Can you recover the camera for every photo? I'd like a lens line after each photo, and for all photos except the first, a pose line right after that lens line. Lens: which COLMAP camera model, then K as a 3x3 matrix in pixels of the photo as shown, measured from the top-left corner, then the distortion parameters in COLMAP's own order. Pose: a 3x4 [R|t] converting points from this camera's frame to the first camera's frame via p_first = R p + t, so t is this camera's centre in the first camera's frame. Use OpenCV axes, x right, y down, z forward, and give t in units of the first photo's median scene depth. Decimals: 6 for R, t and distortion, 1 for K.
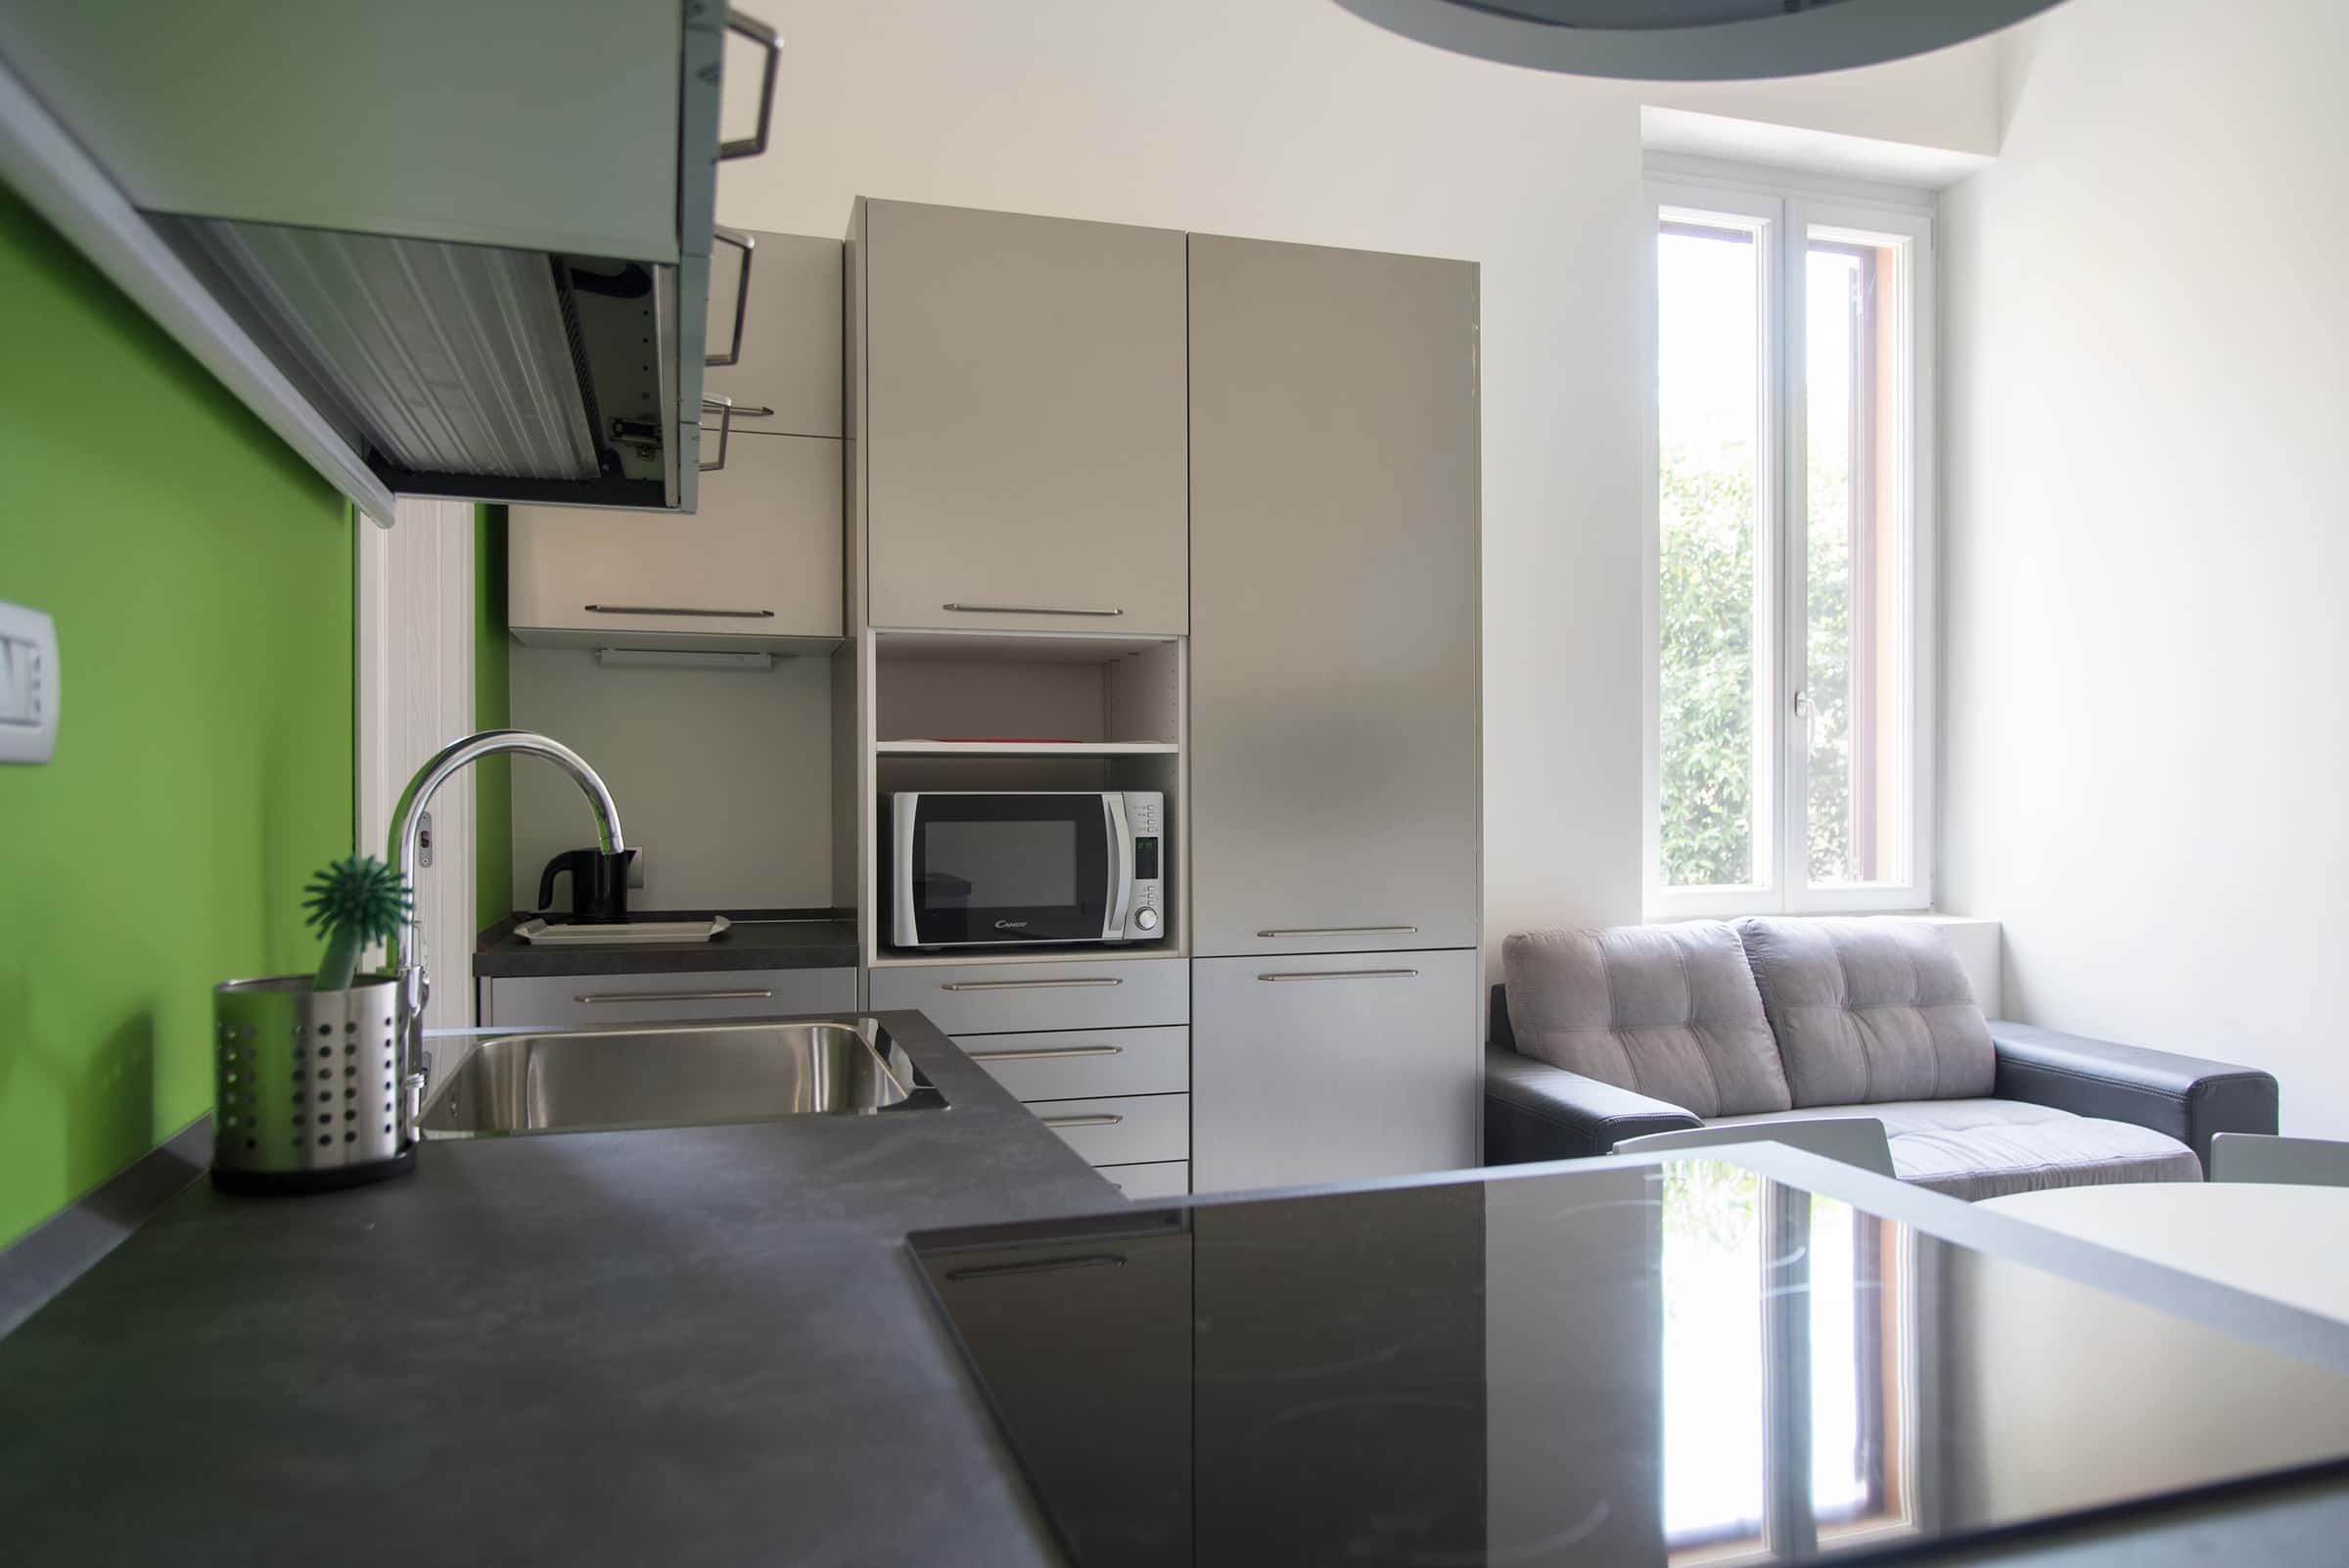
lens RADIAL K [[1544.3, 0, 1183.5], [0, 1544.3, 792.7], [0, 0, 1]] dist [-0.004296, -0.000588]
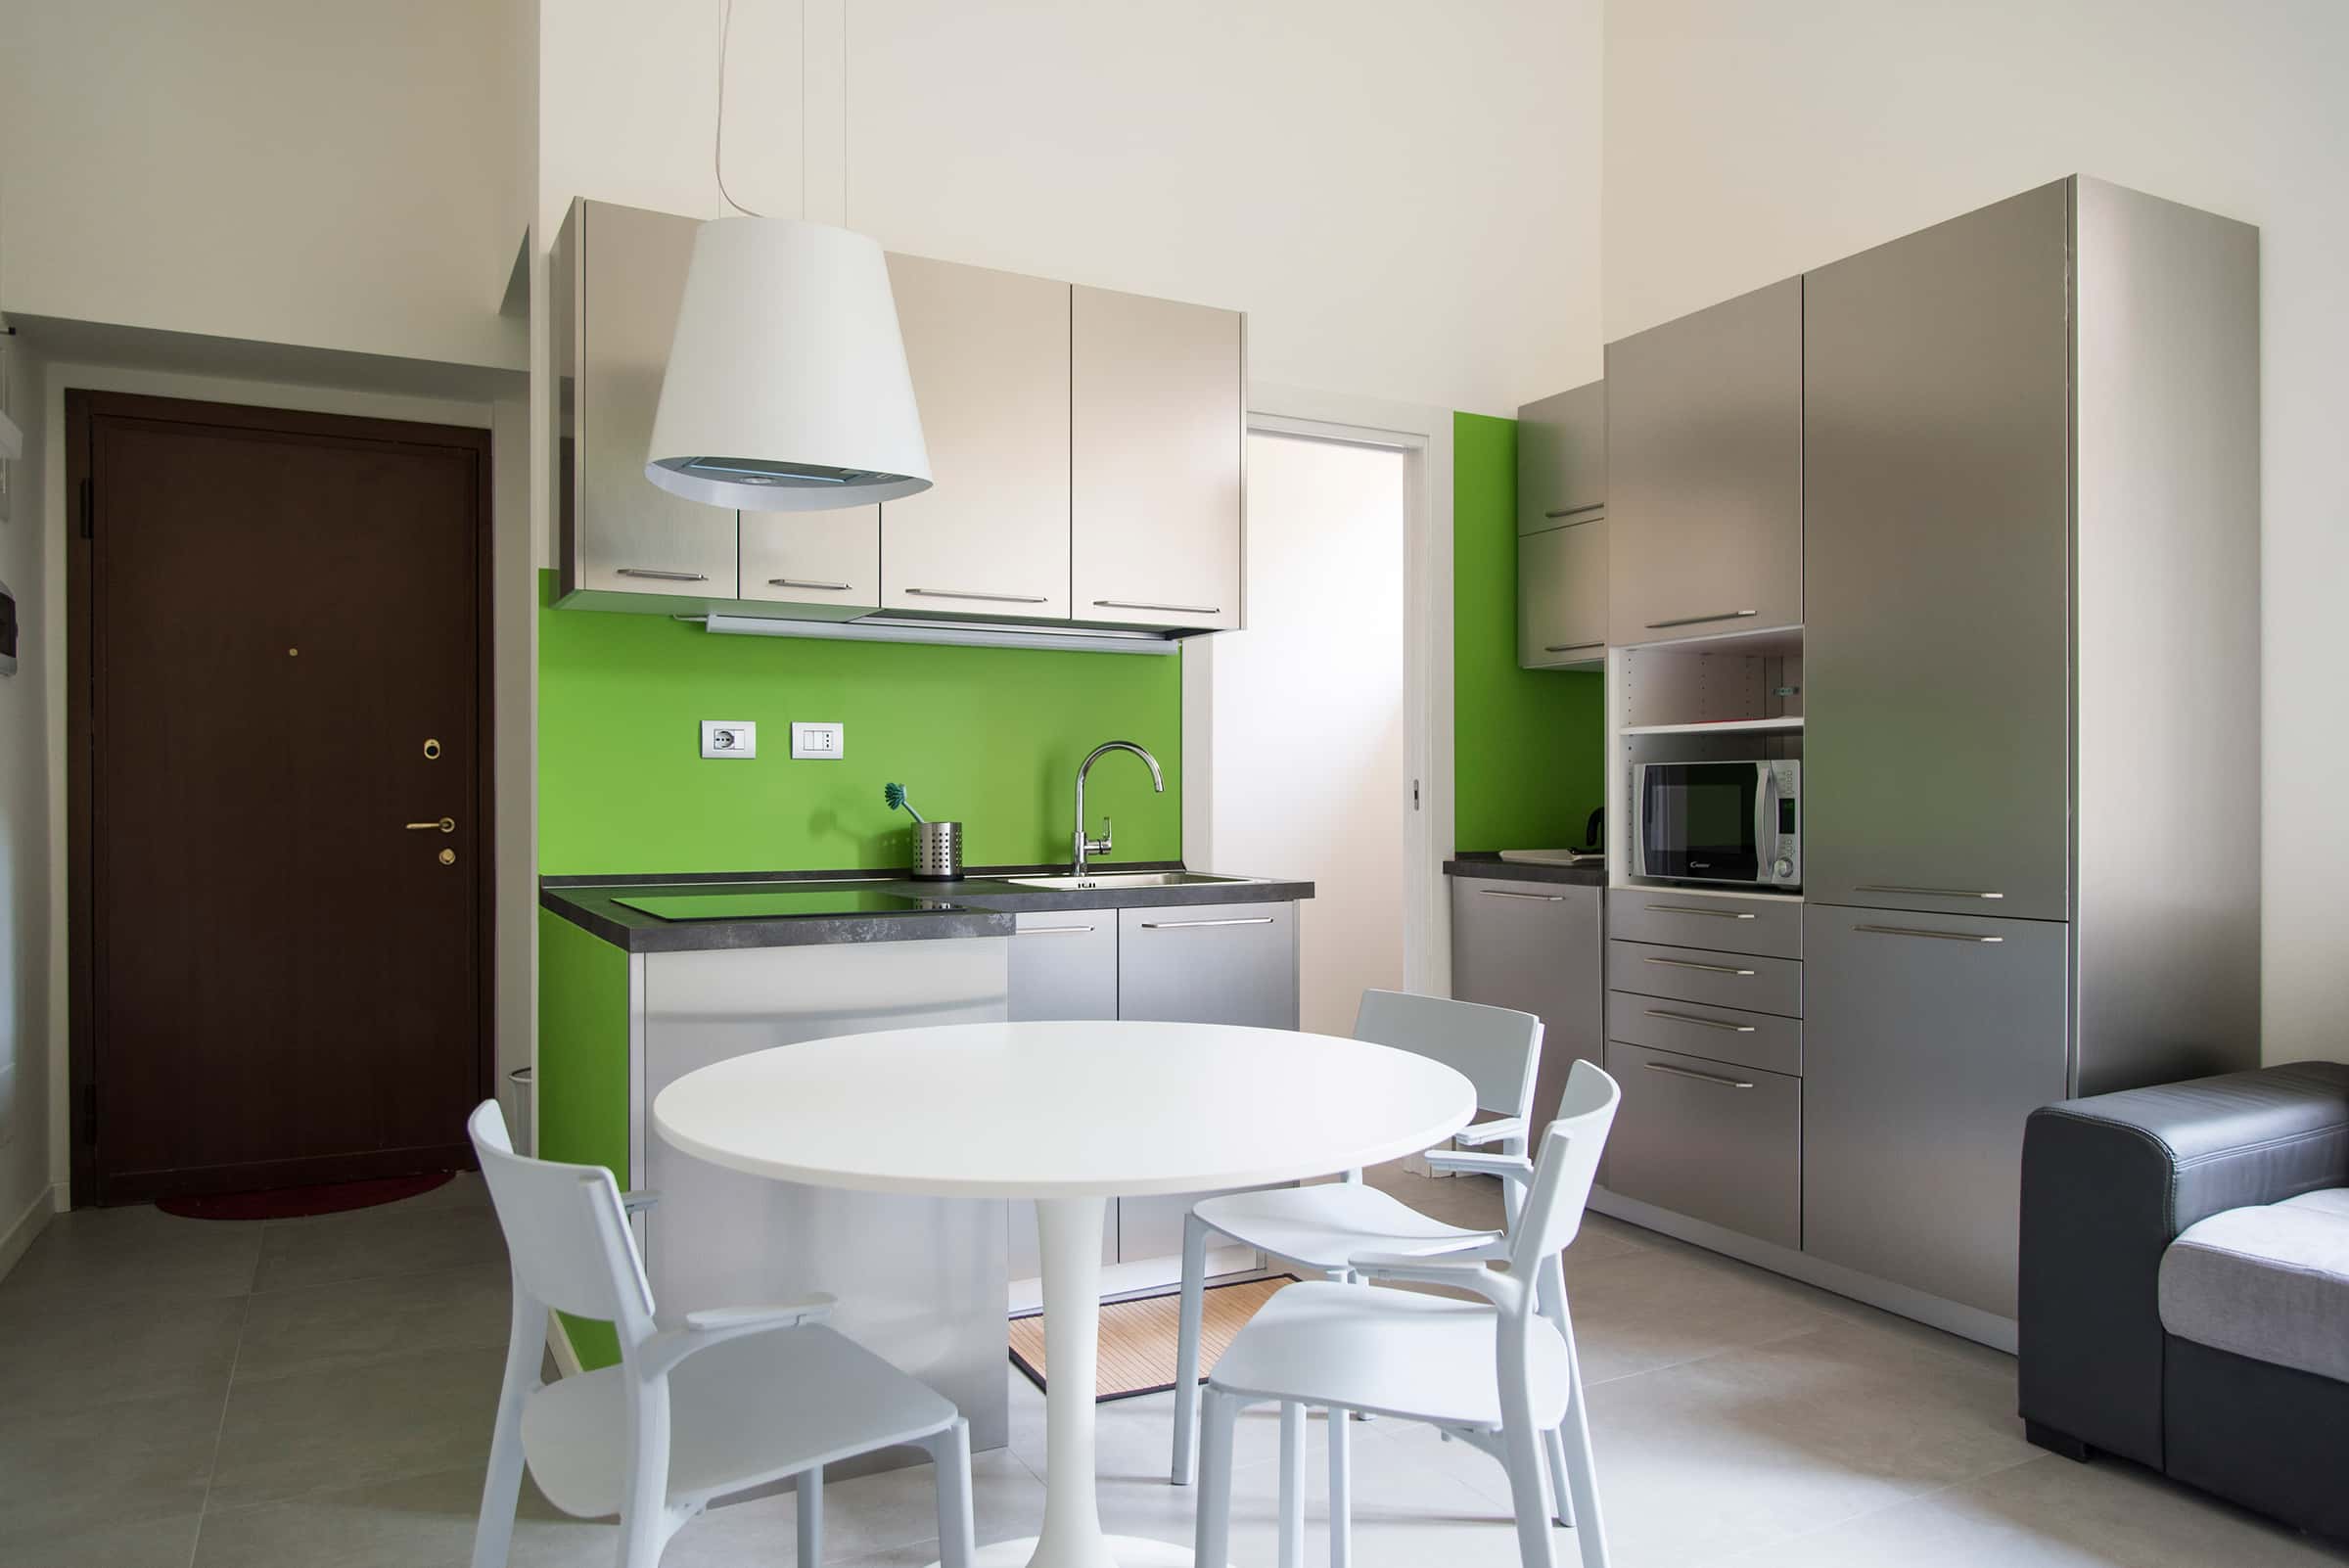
lens RADIAL K [[1544.3, 0, 1183.5], [0, 1544.3, 792.7], [0, 0, 1]] dist [-0.004296, -0.000588]
pose [[0.181834, -0.000417, -0.983329, 1.052278], [0.003967, 0.999992, 0.000309, 0.022643], [0.983321, -0.003957, 0.181834, 0.333739]]
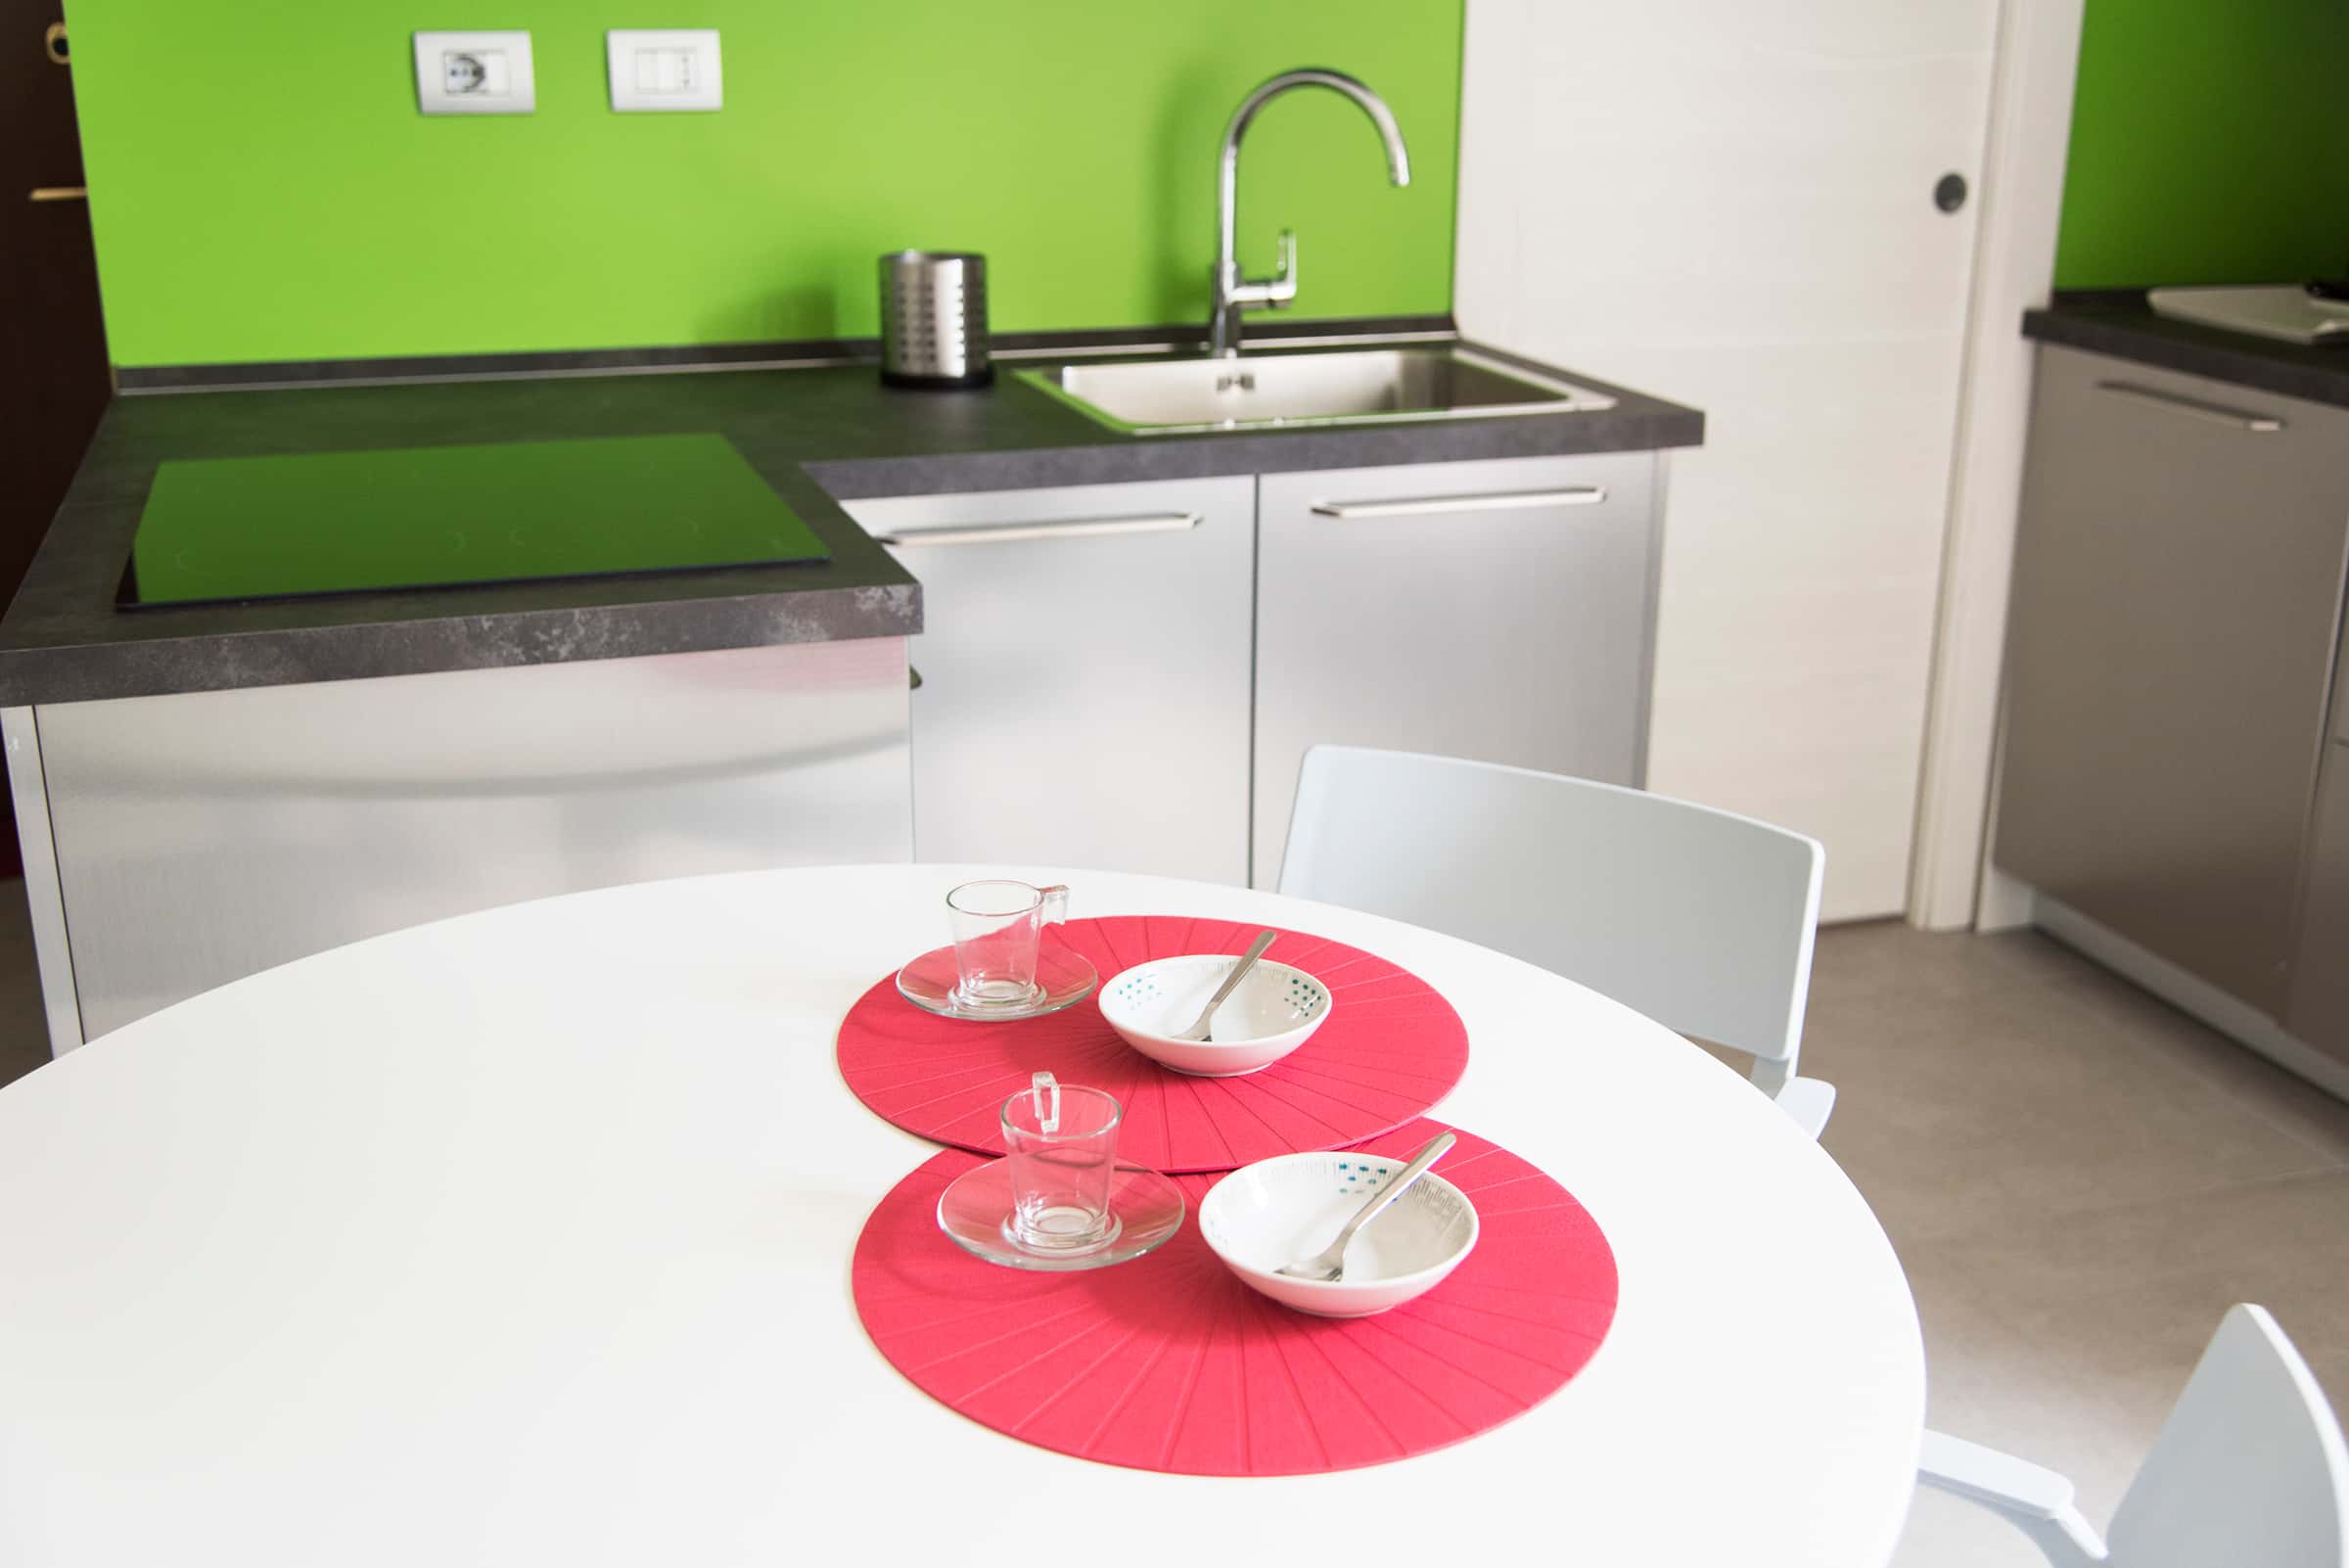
lens RADIAL K [[2389.5, 0, 1174.5], [0, 2389.5, 784.0], [0, 0, 1]] dist [0.020254, -0.180760]
pose [[-0.003377, 0.318726, -0.947841, 0.734540], [-0.003199, 0.947838, 0.318737, -0.051880], [0.999989, 0.004109, -0.002181, 0.466321]]
